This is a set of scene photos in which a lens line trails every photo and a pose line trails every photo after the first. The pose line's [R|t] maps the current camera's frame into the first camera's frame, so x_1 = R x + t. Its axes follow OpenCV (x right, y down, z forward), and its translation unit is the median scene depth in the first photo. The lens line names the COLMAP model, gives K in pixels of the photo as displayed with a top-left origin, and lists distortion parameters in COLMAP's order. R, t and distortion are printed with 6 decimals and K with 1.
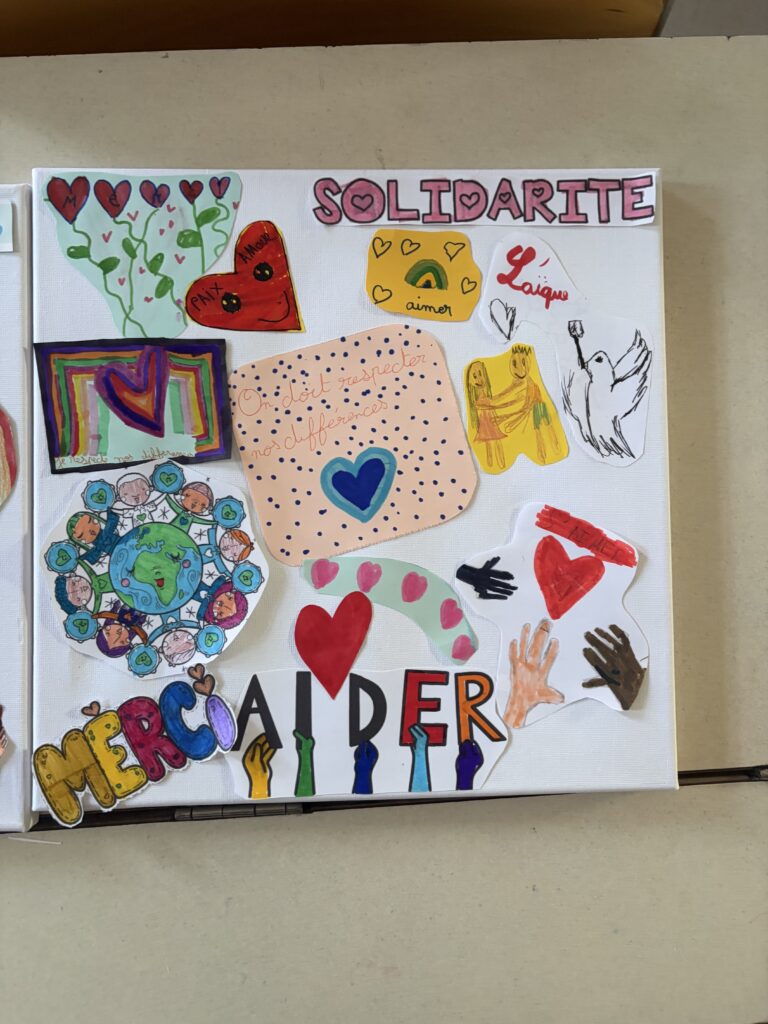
lens RADIAL K [[778.5, 0, 380.2], [0, 778.5, 511.4], [0, 0, 1]] dist [0.034094, -0.039738]
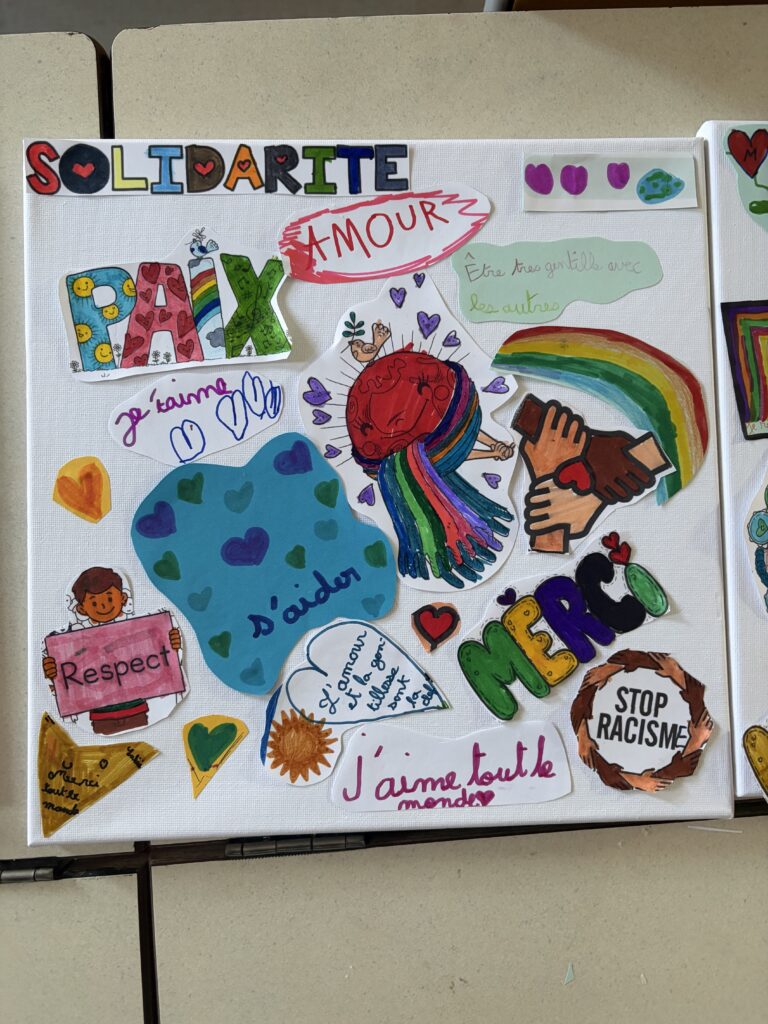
lens RADIAL K [[778.5, 0, 382.4], [0, 778.5, 516.2], [0, 0, 1]] dist [0.034094, -0.039738]
pose [[0.999887, -0.007471, 0.013023, -0.864362], [0.007618, 0.999907, -0.011285, 0.051332], [-0.012937, 0.011383, 0.999852, 0.058284]]
